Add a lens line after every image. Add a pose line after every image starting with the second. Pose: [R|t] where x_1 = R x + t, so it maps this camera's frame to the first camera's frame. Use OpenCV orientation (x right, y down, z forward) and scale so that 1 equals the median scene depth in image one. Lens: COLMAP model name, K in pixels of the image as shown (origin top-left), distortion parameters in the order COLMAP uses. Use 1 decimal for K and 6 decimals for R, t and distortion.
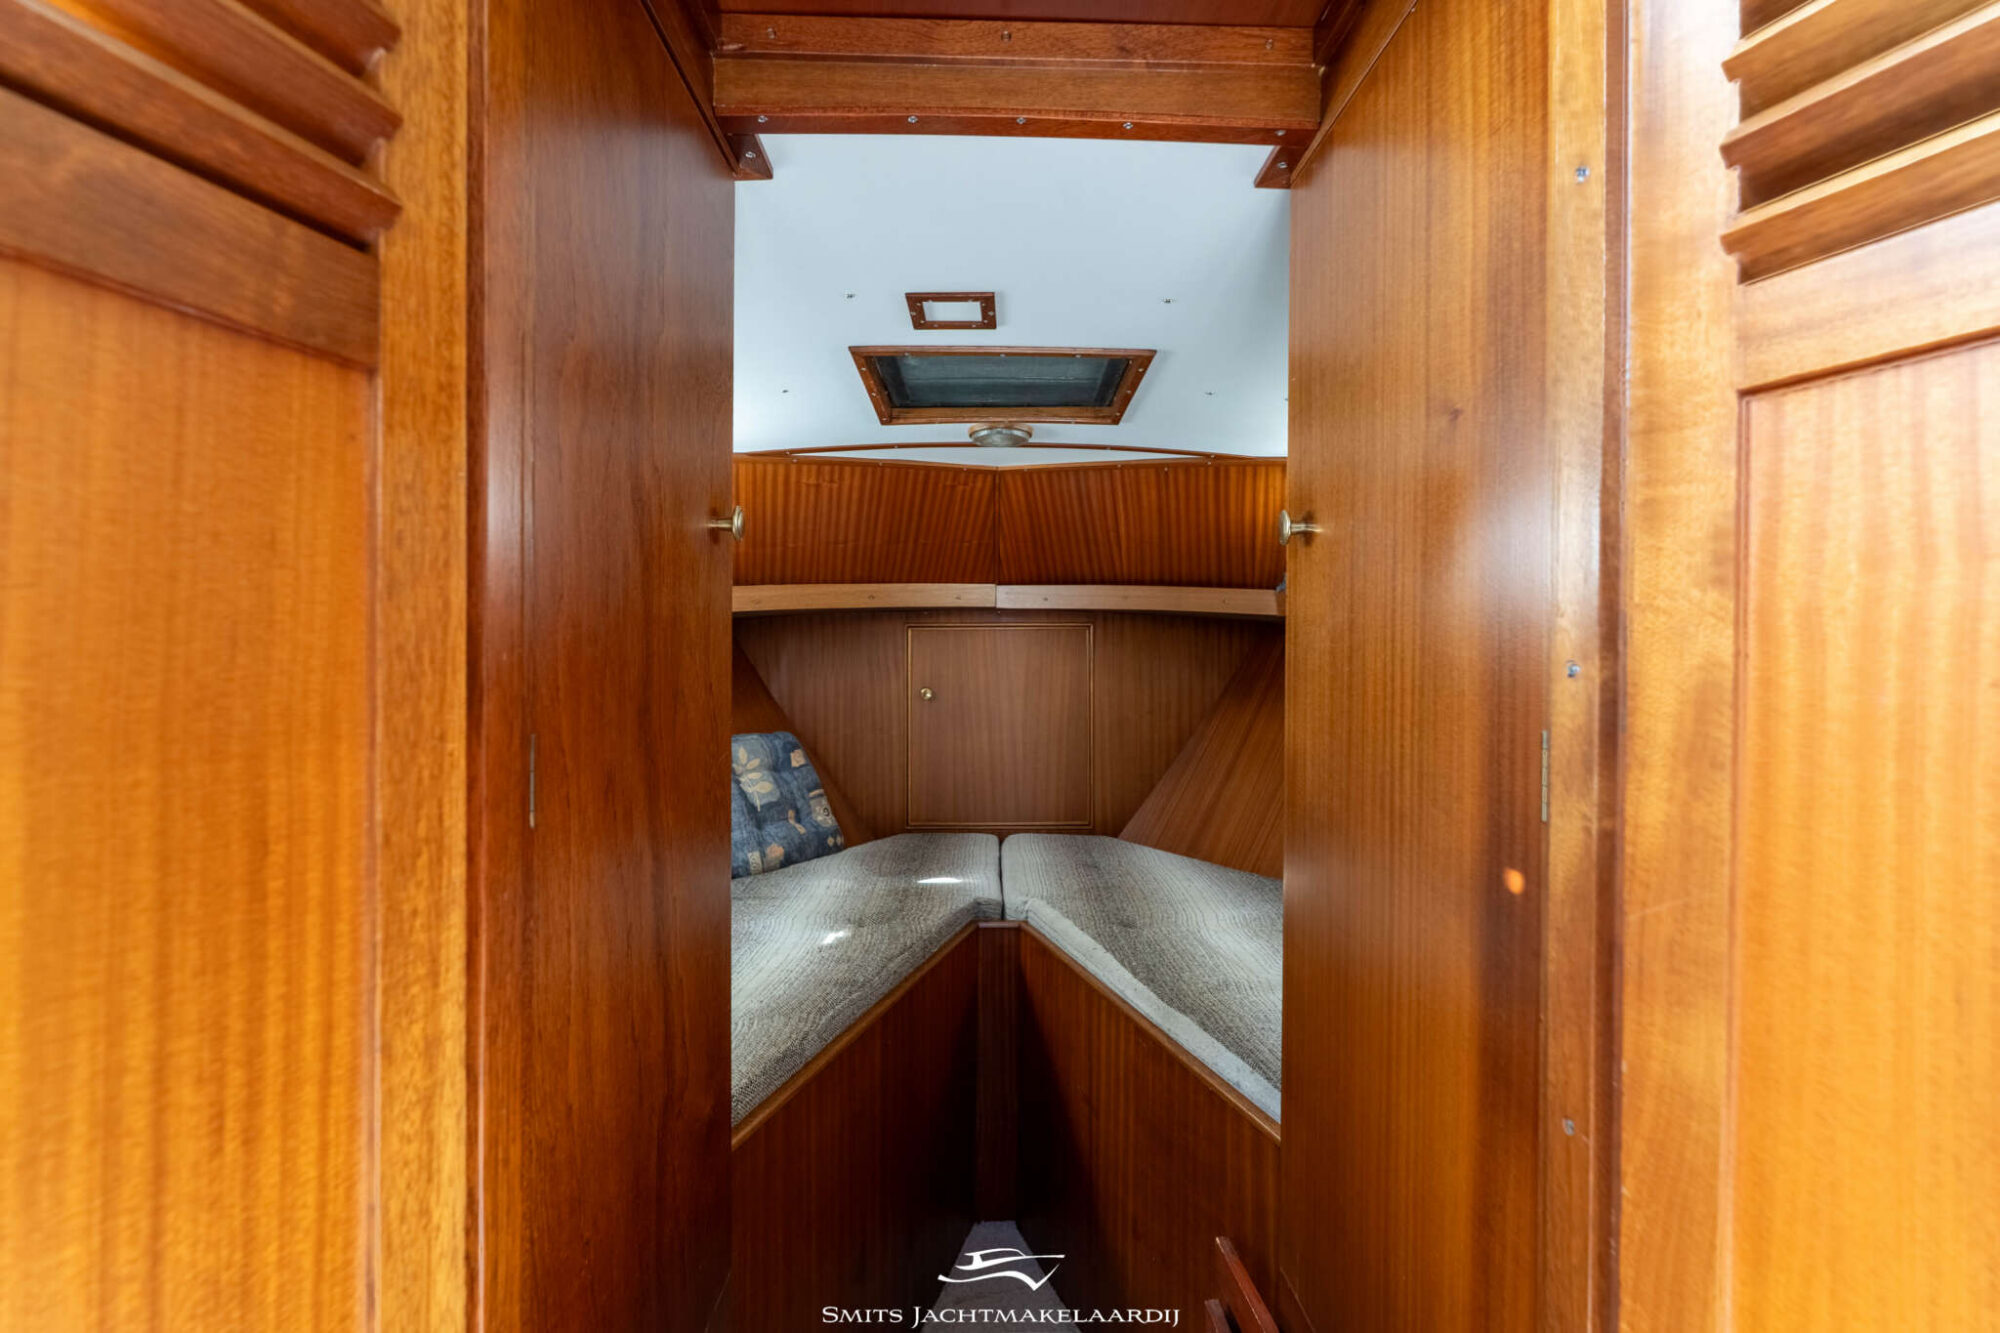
lens RADIAL K [[882.6, 0, 1014.3], [0, 882.6, 662.9], [0, 0, 1]] dist [-0.001860, -0.000516]
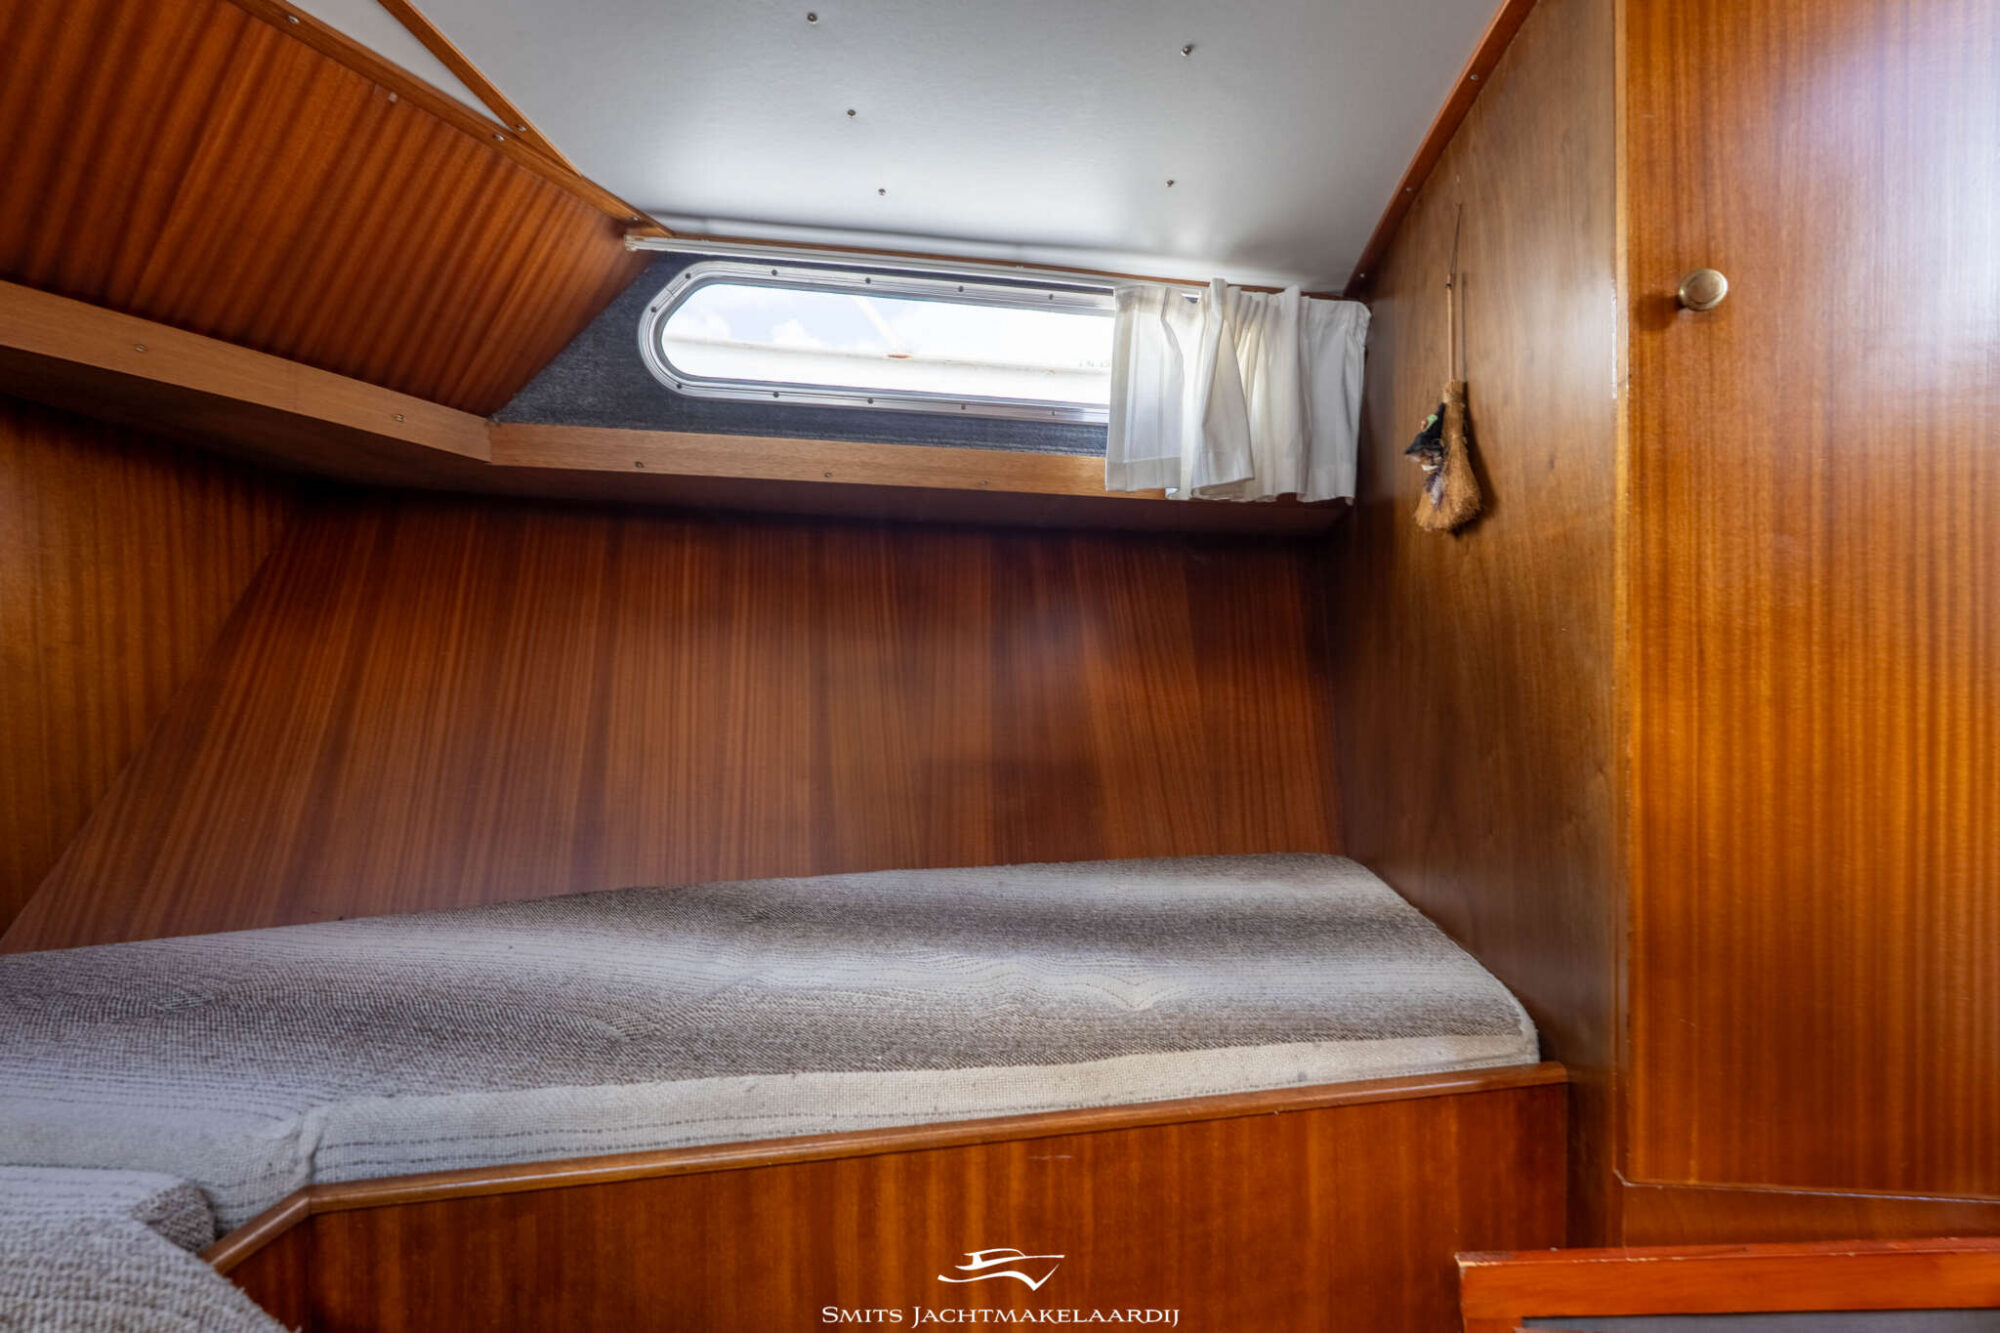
lens RADIAL K [[884.0, 0, 988.9], [0, 884.0, 662.3], [0, 0, 1]] dist [-0.007751, 0.000747]
pose [[0.167106, -0.007015, 0.985914, -0.229132], [0.005748, 0.999965, 0.006141, 0.078157], [-0.985922, 0.004641, 0.167141, 0.571603]]
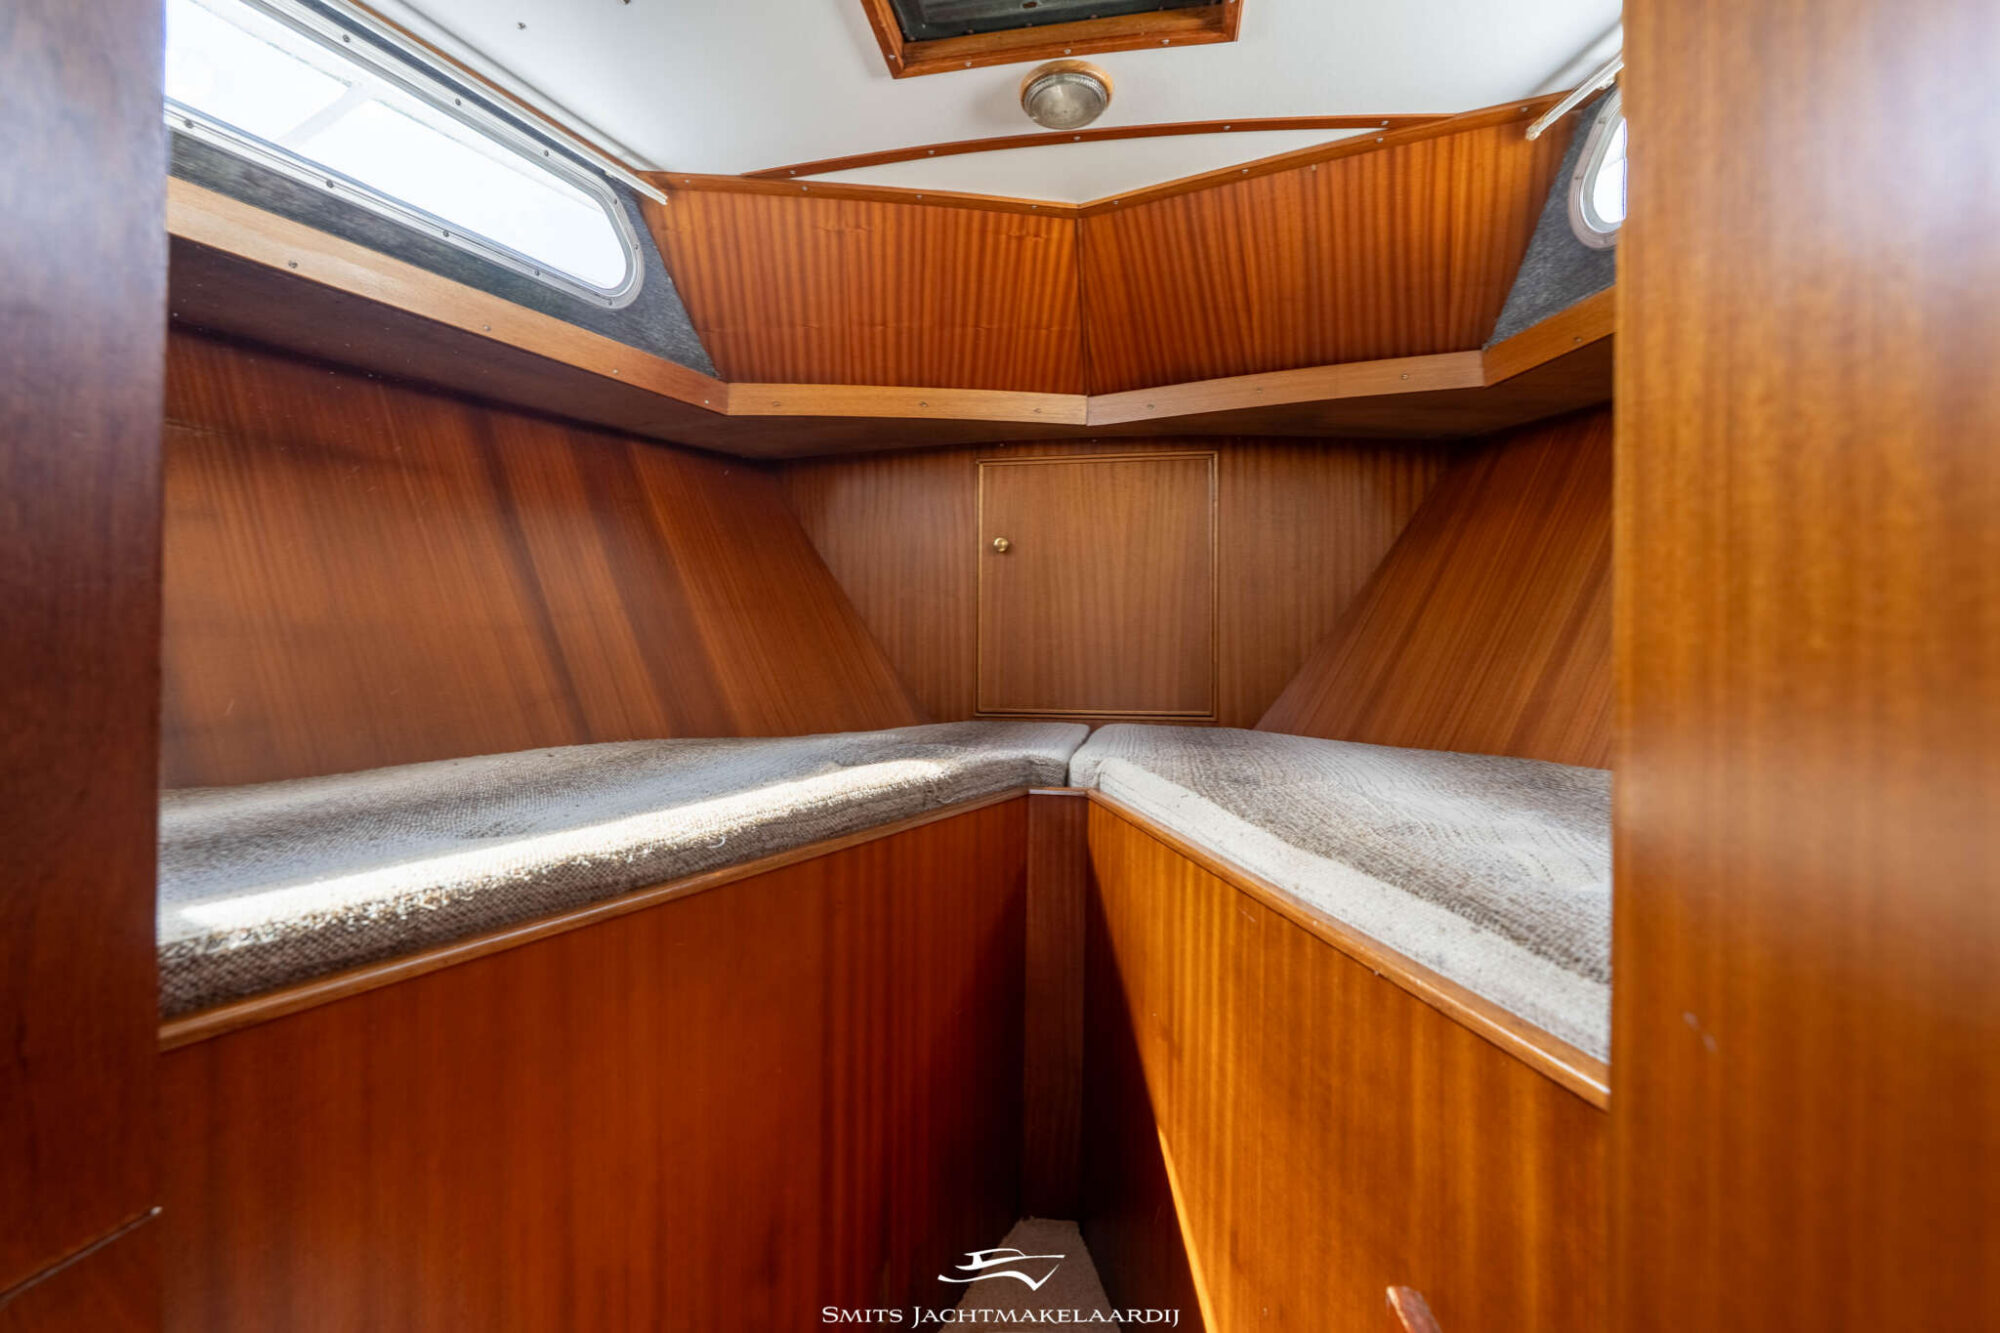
lens RADIAL K [[887.5, 0, 1009.1], [0, 887.5, 659.0], [0, 0, 1]] dist [-0.000867, -0.000035]
pose [[0.983982, 0.003954, -0.178224, 0.057611], [-0.005161, 0.999967, -0.006307, 0.164572], [0.178193, 0.007126, 0.983970, 0.254169]]
